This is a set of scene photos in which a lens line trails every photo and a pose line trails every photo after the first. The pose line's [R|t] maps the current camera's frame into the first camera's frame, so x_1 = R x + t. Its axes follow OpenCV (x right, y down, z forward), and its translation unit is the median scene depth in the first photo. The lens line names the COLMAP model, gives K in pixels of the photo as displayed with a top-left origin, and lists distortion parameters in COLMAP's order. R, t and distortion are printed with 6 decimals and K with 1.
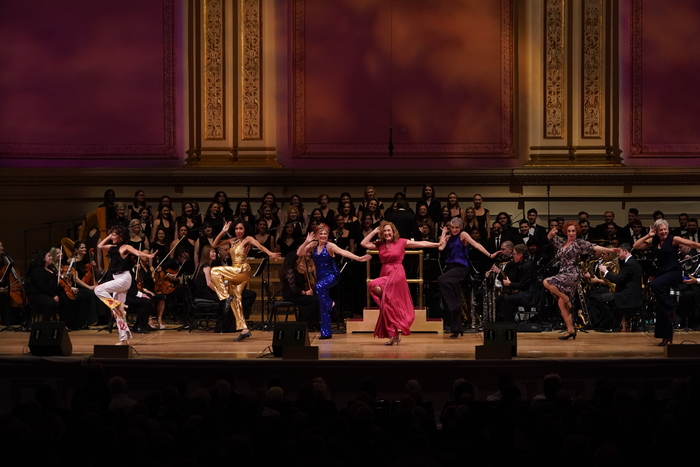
lens RADIAL K [[2195.6, 0, 370.6], [0, 2195.6, 240.0], [0, 0, 1]] dist [0.262825, 0.000000]
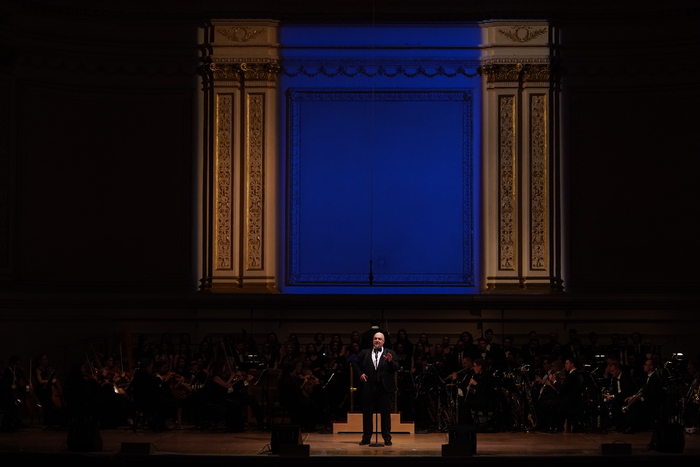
lens RADIAL K [[2195.6, 0, 361.4], [0, 2195.6, 226.0], [0, 0, 1]] dist [0.262825, 0.000000]
pose [[0.999967, 0.004298, 0.006821, -0.004263], [-0.003873, 0.998122, -0.061134, 0.003326], [-0.007071, 0.061106, 0.998106, -0.195928]]
